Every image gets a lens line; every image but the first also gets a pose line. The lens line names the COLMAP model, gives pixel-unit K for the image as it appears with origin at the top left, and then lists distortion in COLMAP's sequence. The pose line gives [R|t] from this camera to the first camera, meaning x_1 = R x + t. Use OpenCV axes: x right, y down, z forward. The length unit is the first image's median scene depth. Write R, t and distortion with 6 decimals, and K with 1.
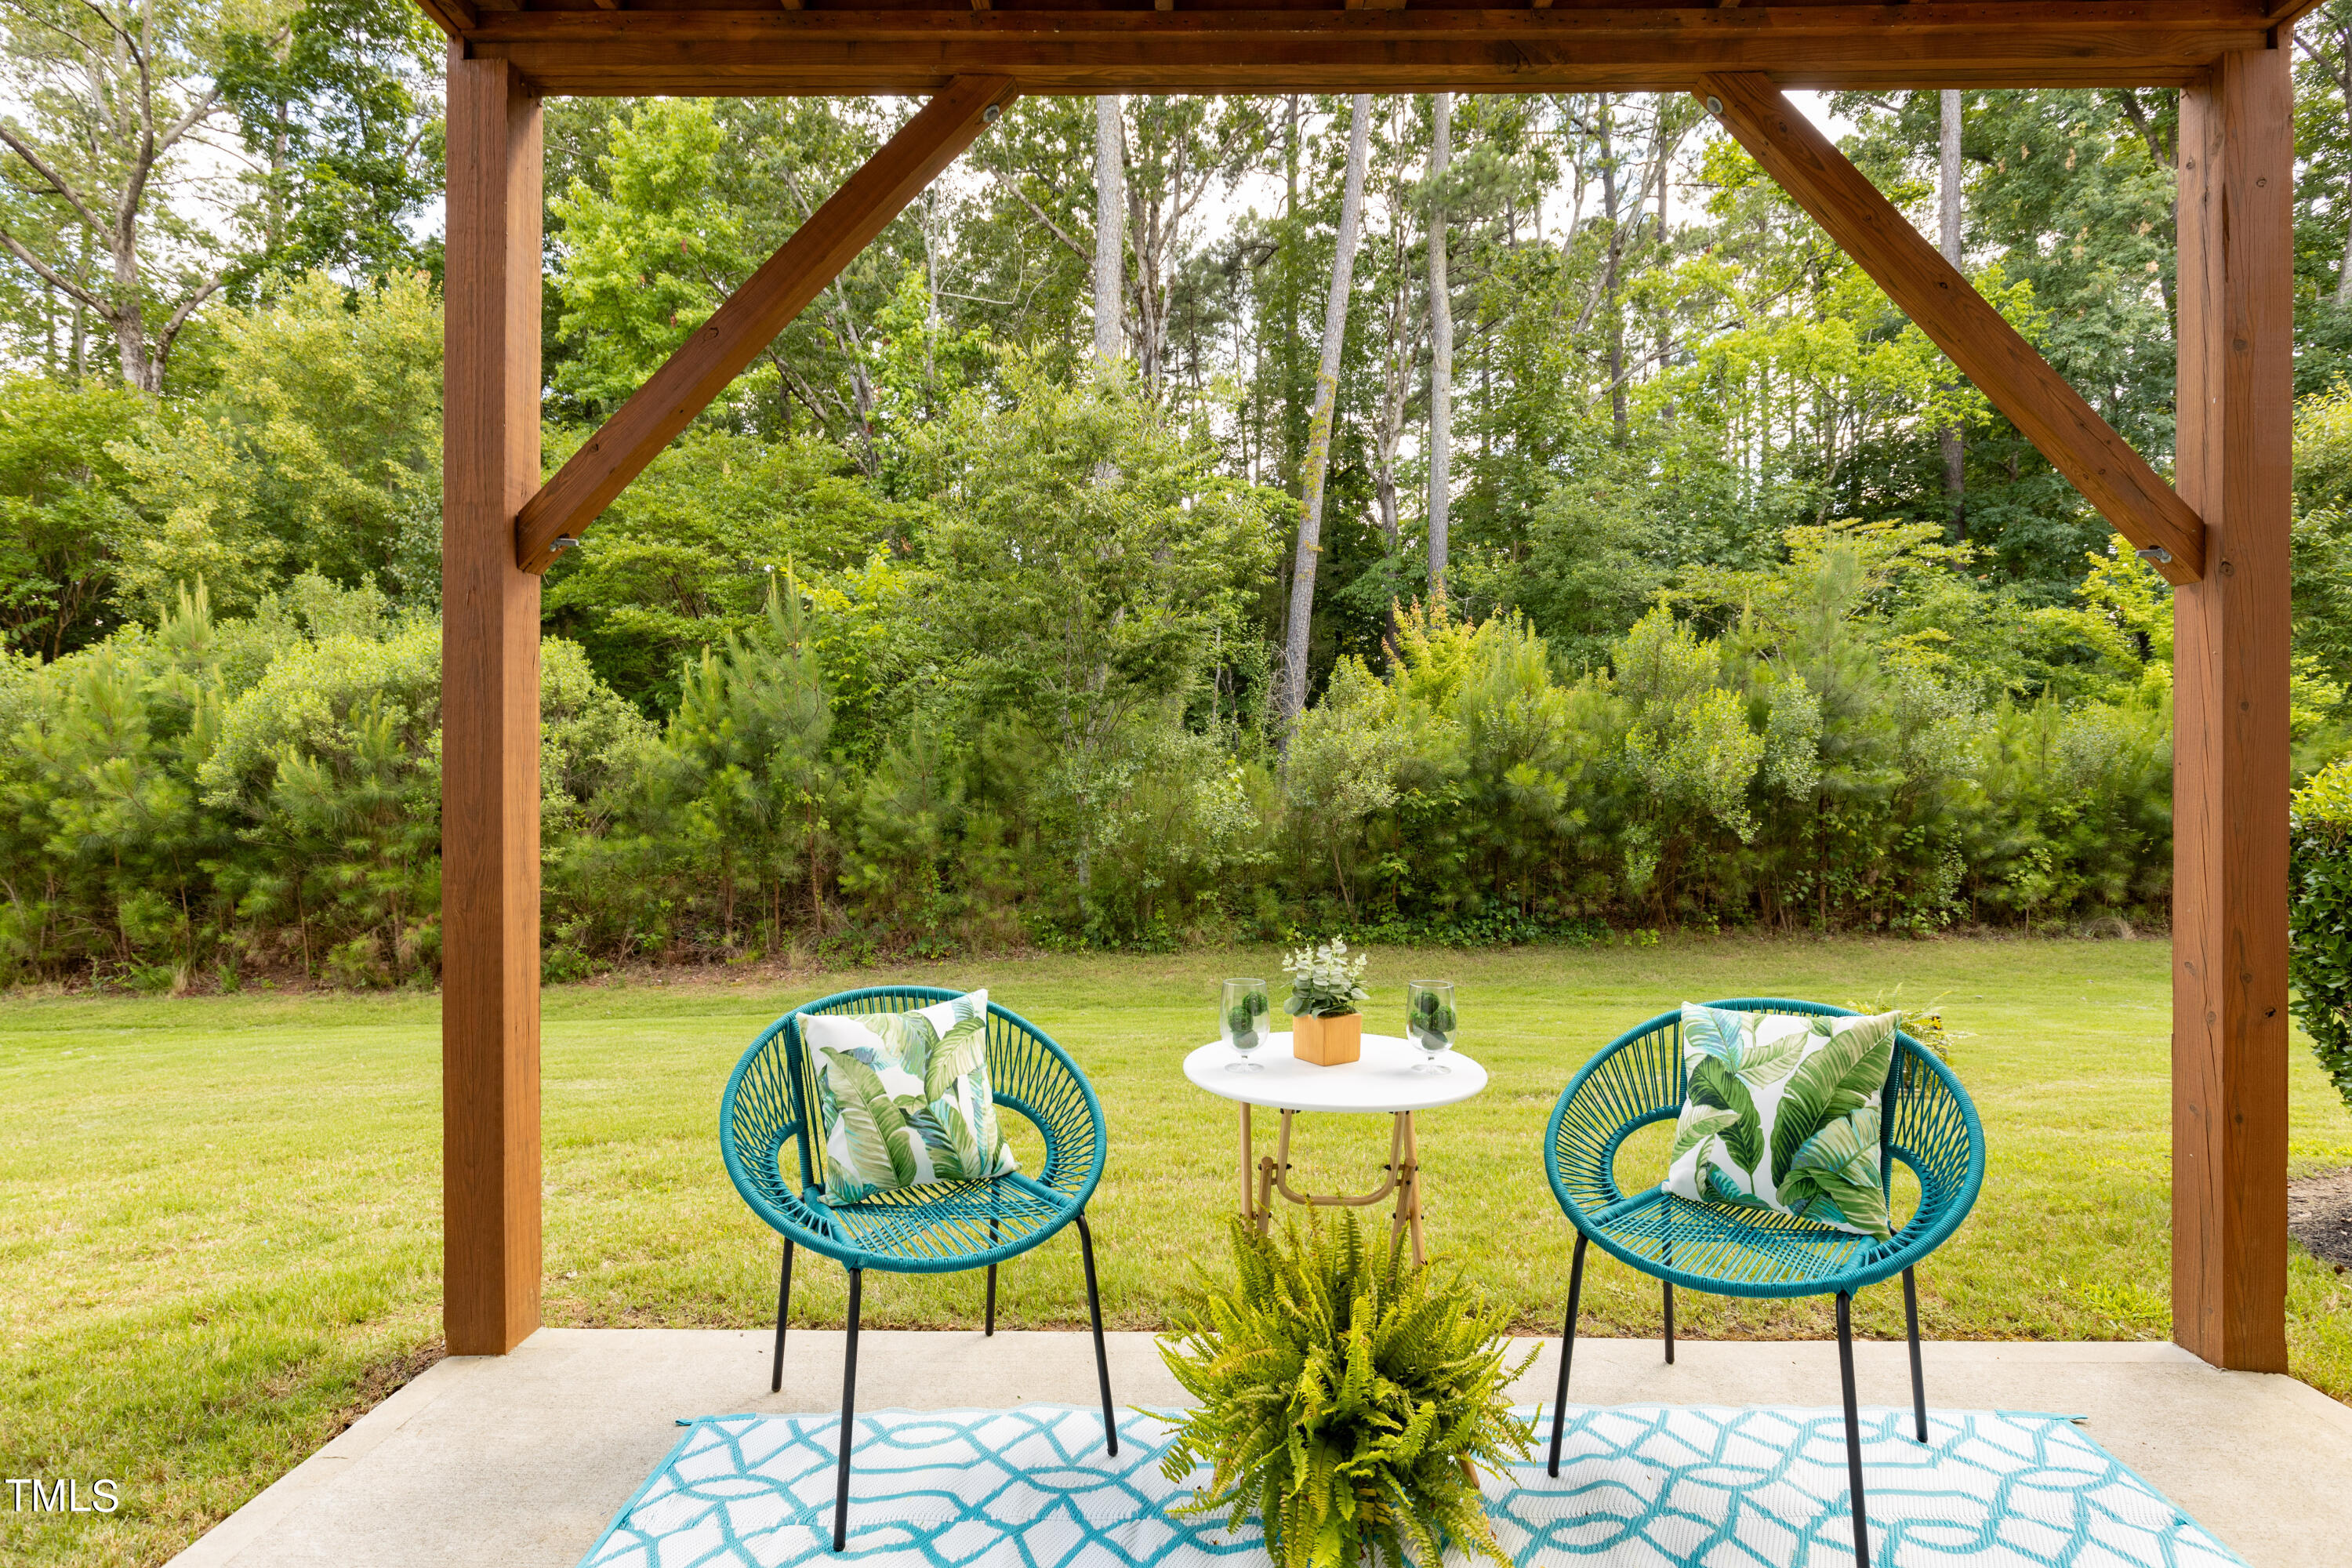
lens RADIAL K [[1156.3, 0, 1238.6], [0, 1156.3, 803.4], [0, 0, 1]] dist [-0.003712, 0.003468]
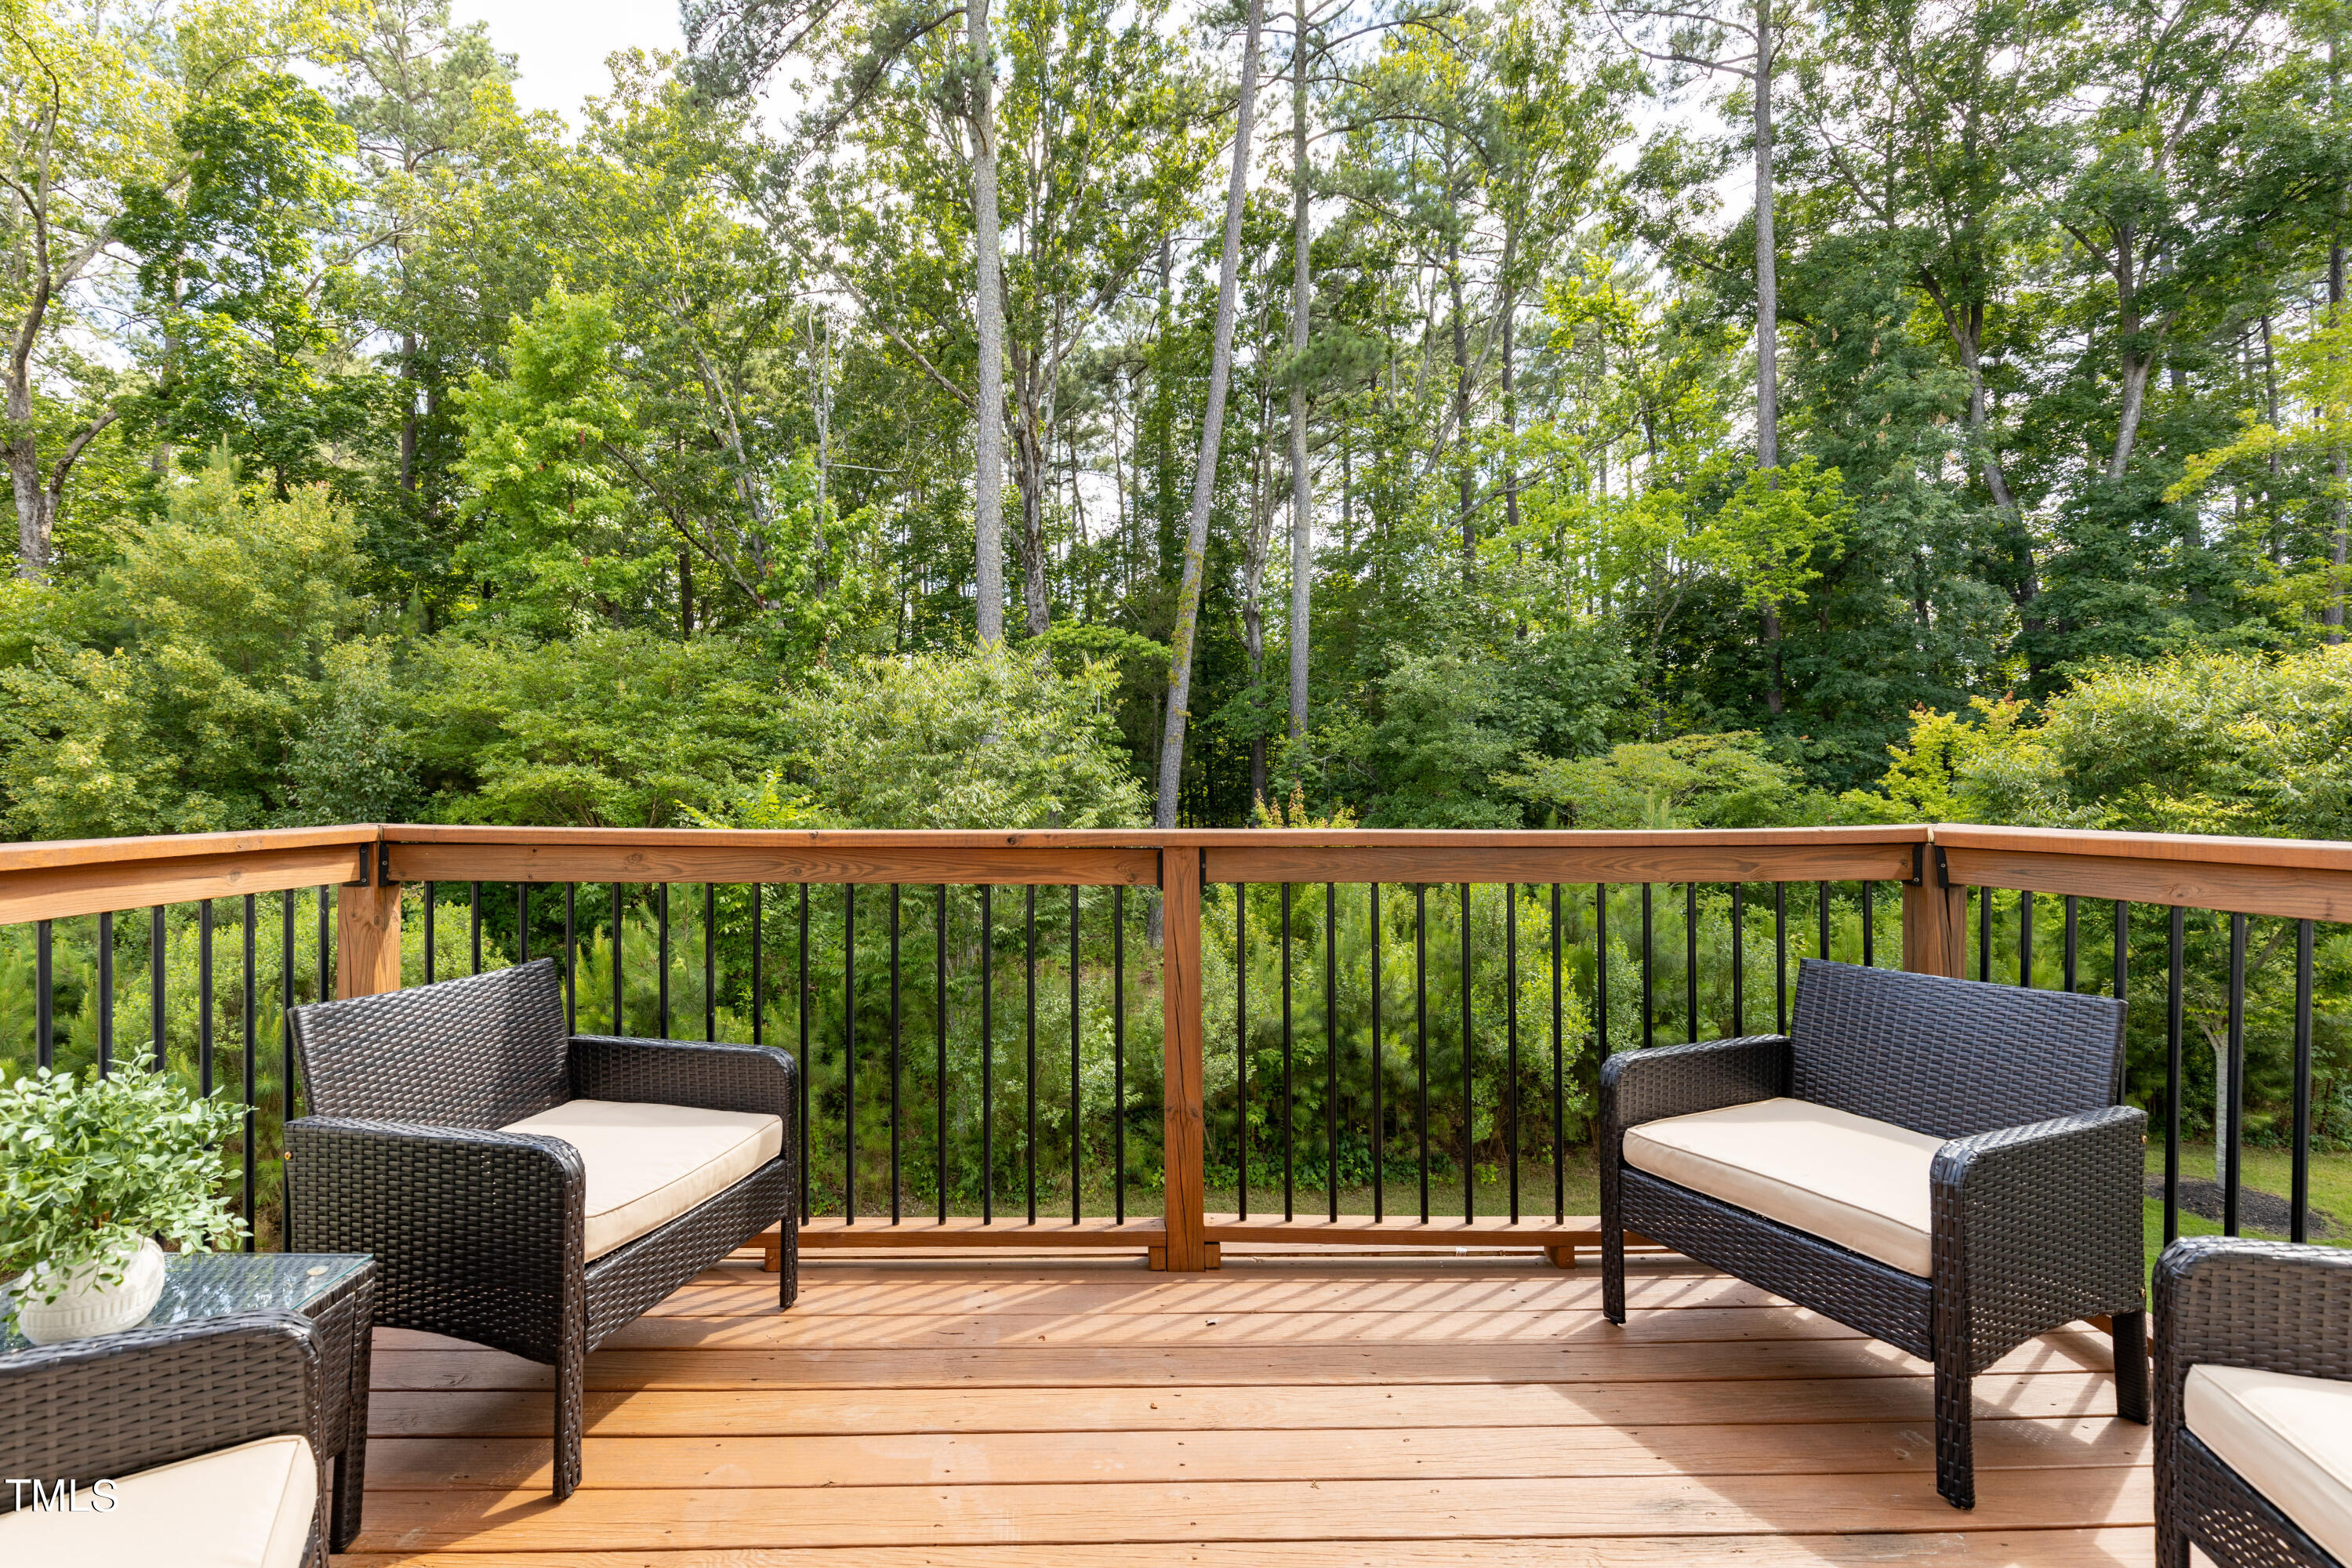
lens RADIAL K [[1089.4, 0, 1160.3], [0, 1089.4, 773.7], [0, 0, 1]] dist [0.012034, -0.000924]
pose [[0.999249, 0.003125, 0.038613, 0.005838], [-0.002794, 0.999959, -0.008616, -0.167894], [-0.038638, 0.008501, 0.999217, -0.007474]]
